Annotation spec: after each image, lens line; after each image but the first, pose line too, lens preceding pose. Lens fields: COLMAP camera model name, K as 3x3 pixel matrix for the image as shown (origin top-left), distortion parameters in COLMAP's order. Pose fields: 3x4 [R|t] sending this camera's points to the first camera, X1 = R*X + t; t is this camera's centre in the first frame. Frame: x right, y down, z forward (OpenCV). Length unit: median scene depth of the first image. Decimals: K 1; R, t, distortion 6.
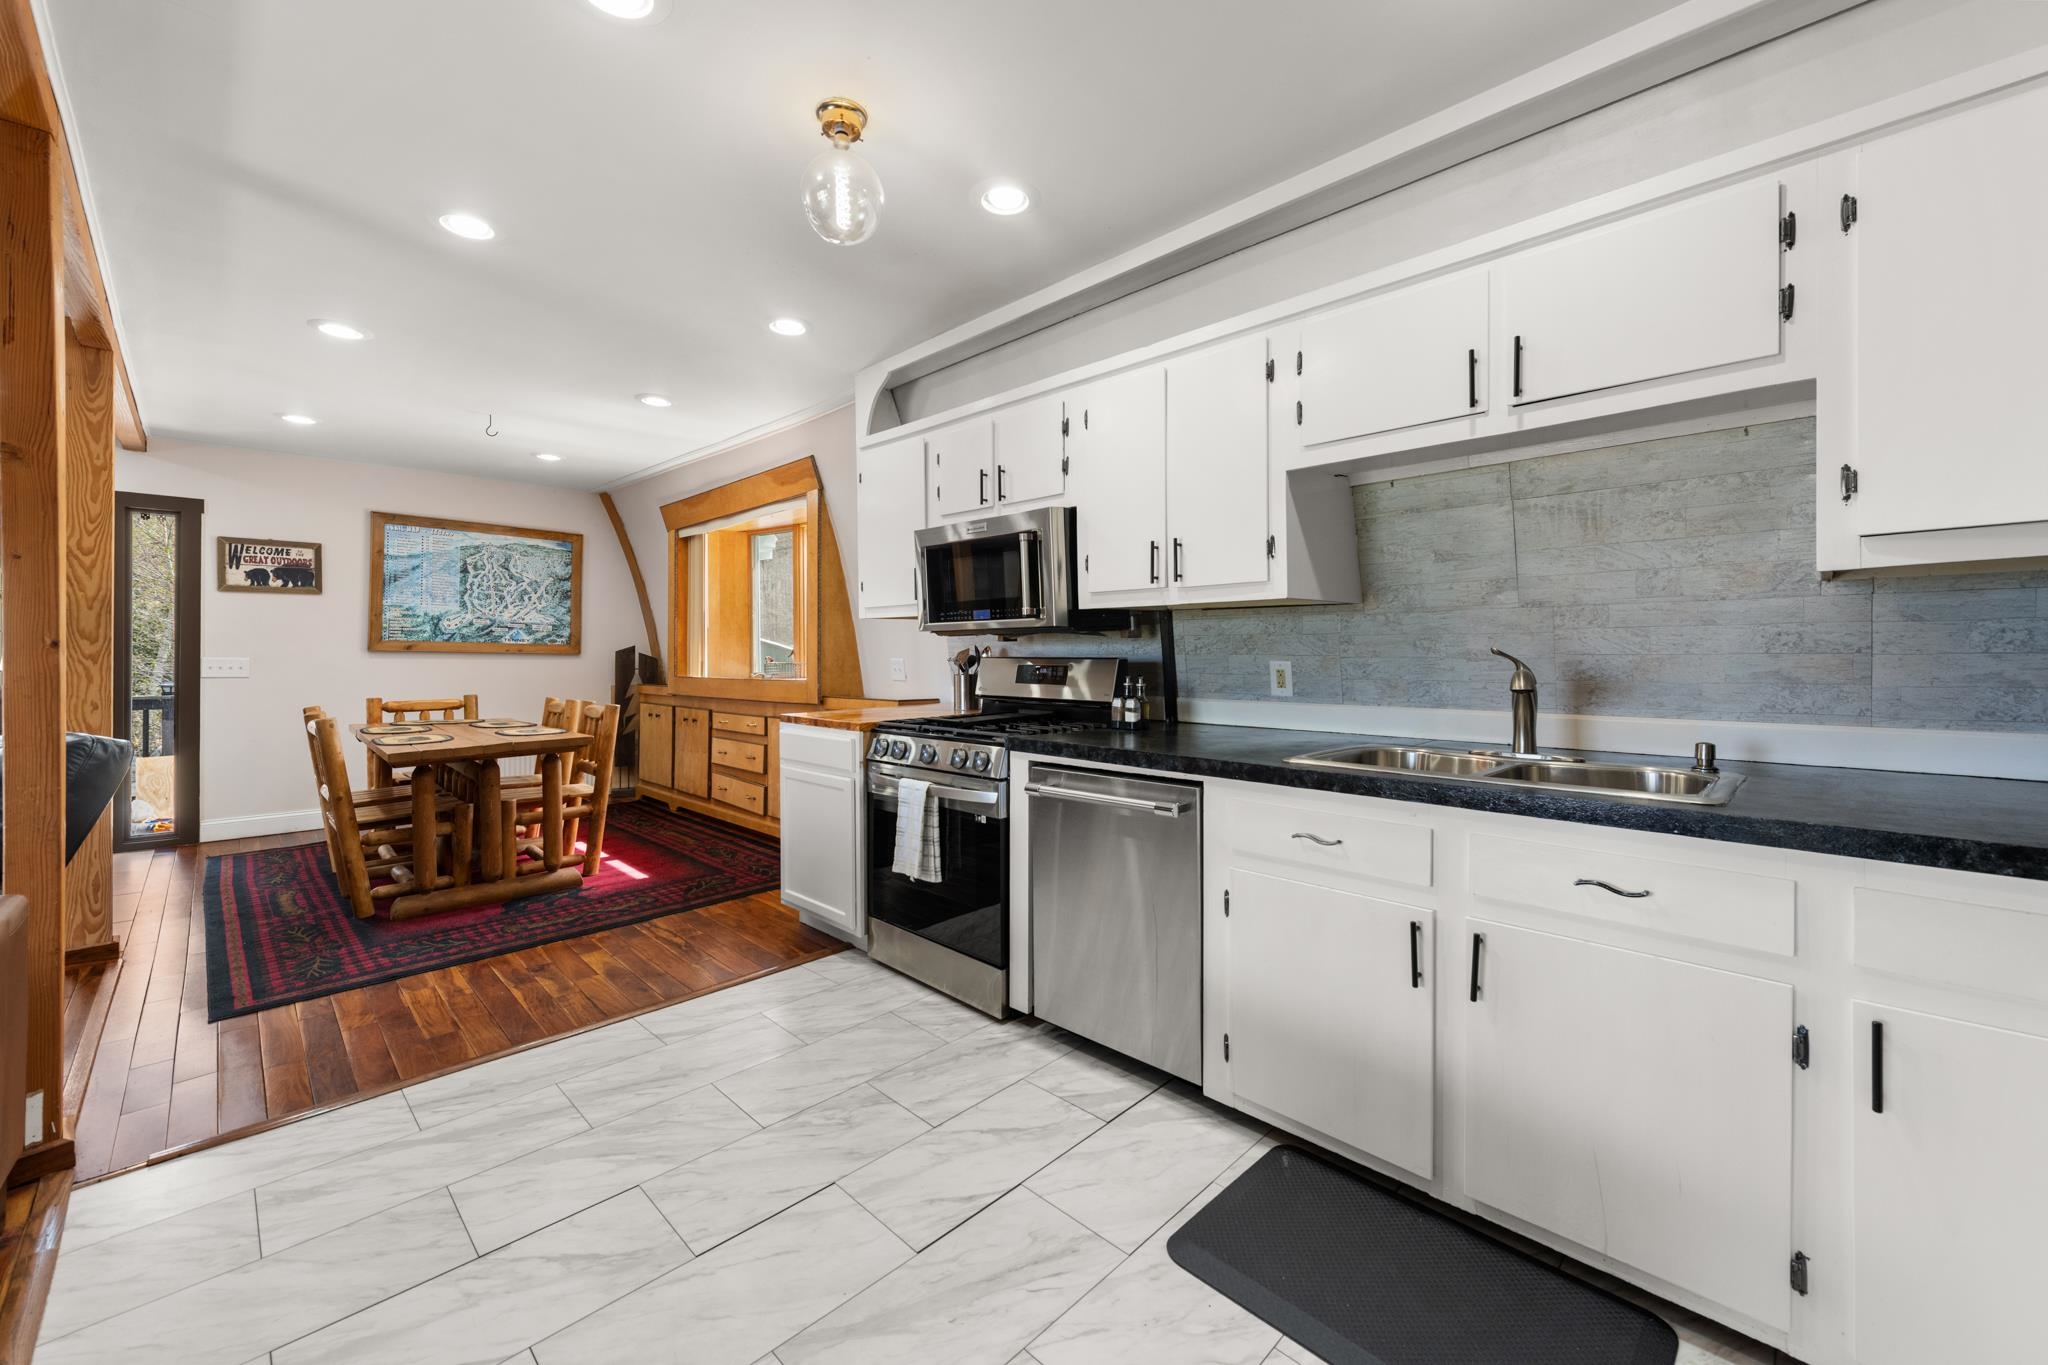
lens RADIAL K [[806.9, 0, 1030.6], [0, 806.9, 657.7], [0, 0, 1]] dist [0.015854, -0.006722]
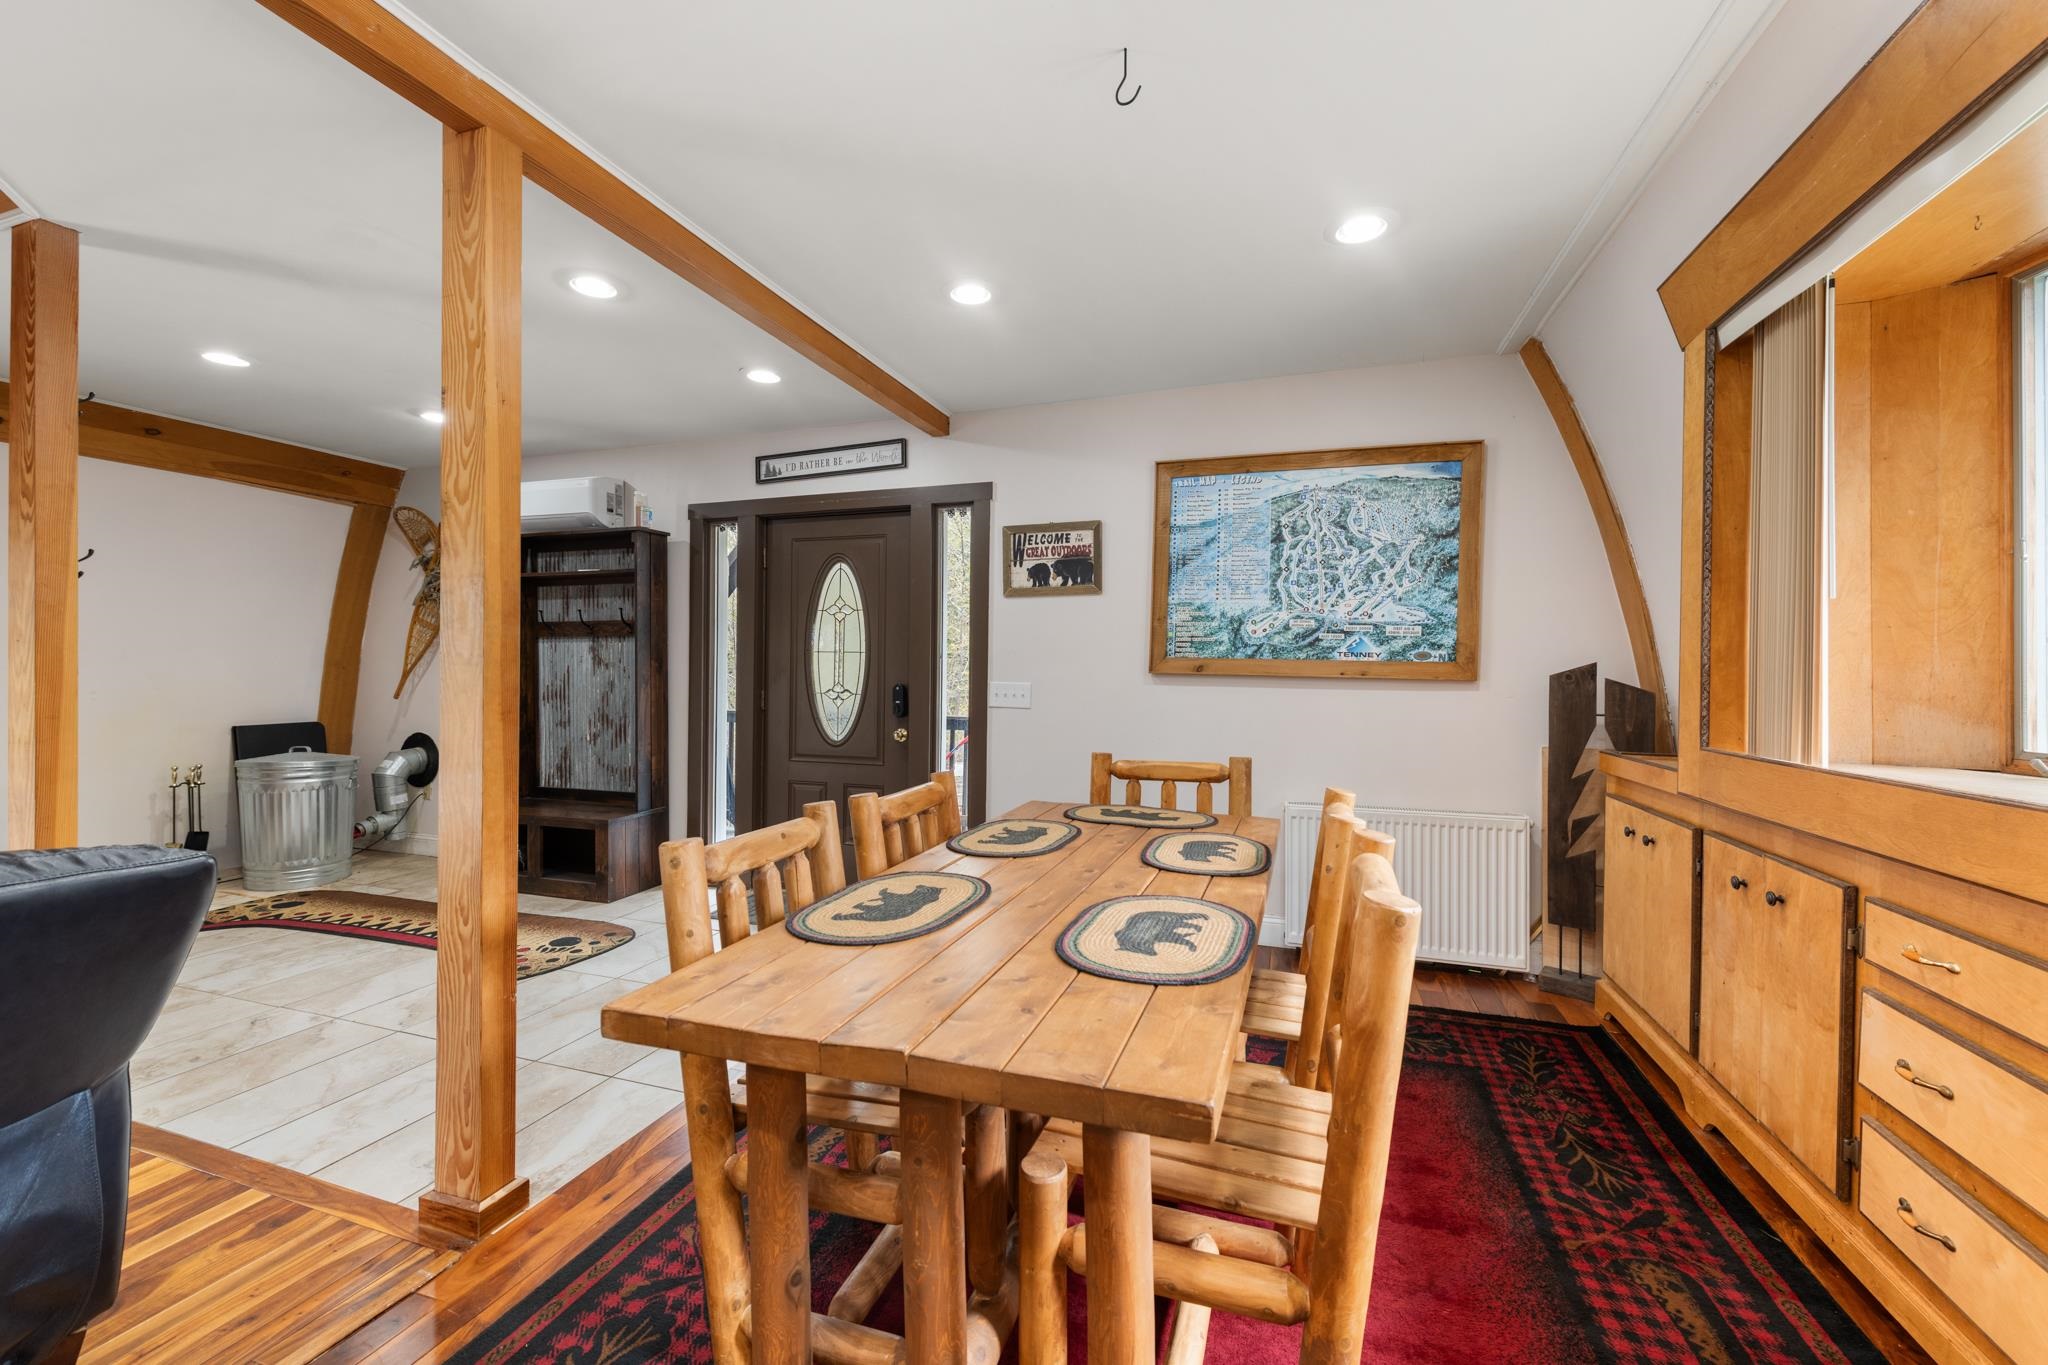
lens RADIAL K [[804.9, 0, 1029.5], [0, 804.9, 672.6], [0, 0, 1]] dist [0.020137, -0.008923]
pose [[0.445978, 0.000675, -0.895044, -0.268618], [-0.009560, 0.999946, -0.004009, -0.005776], [0.894993, 0.010345, 0.445960, 0.614280]]
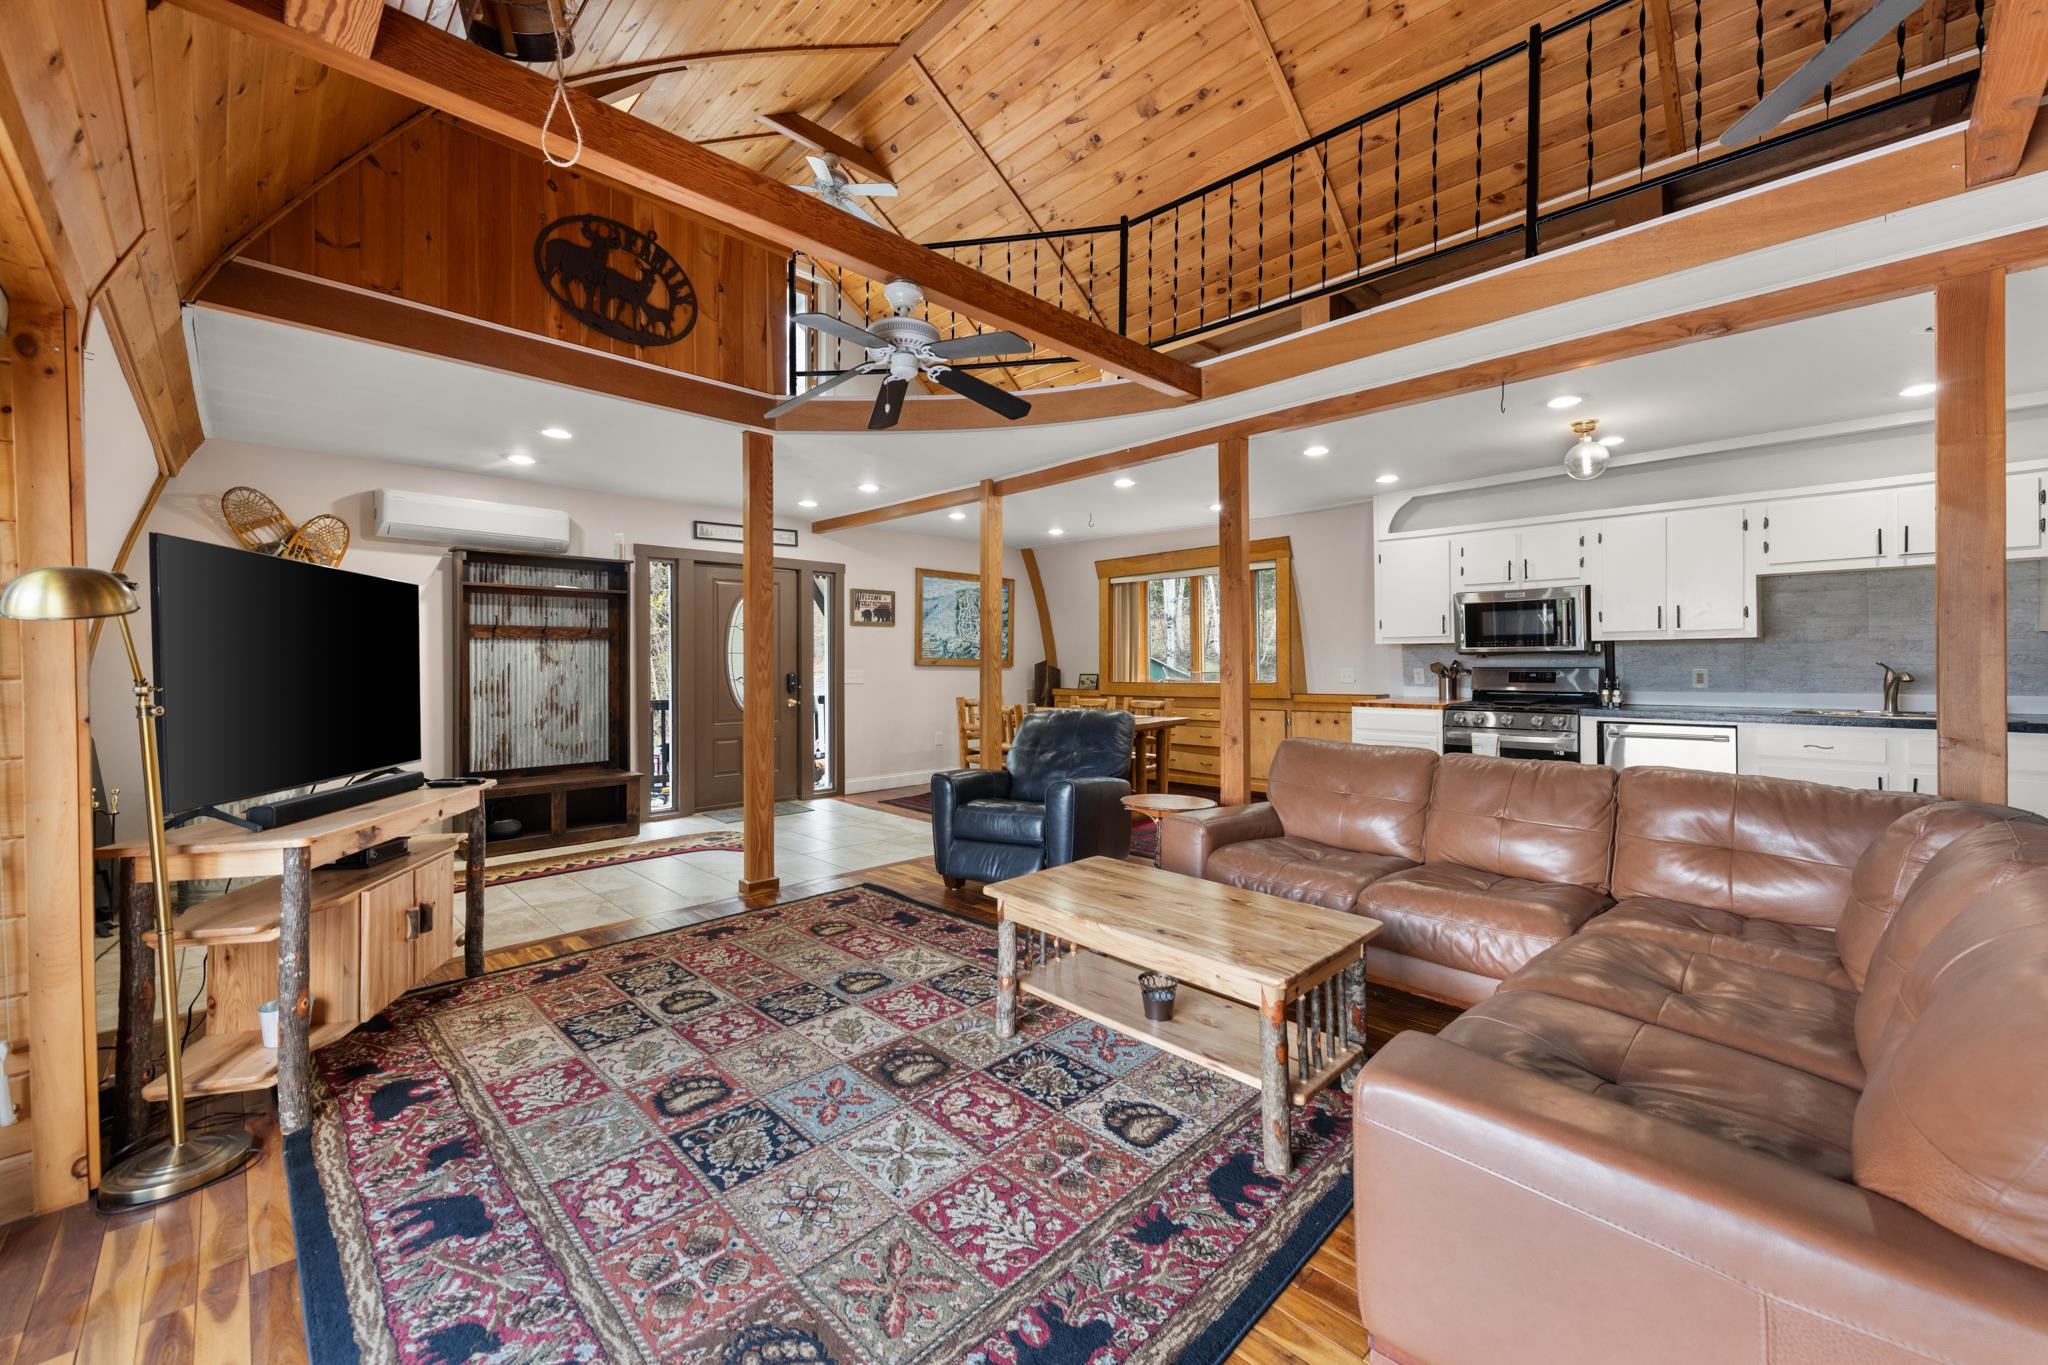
lens RADIAL K [[806.9, 0, 1030.6], [0, 806.9, 657.7], [0, 0, 1]] dist [0.015854, -0.006722]
pose [[0.999980, -0.005483, -0.003188, -0.603311], [0.005444, 0.999910, -0.012255, -0.003248], [0.003255, 0.012238, 0.999920, -0.420362]]
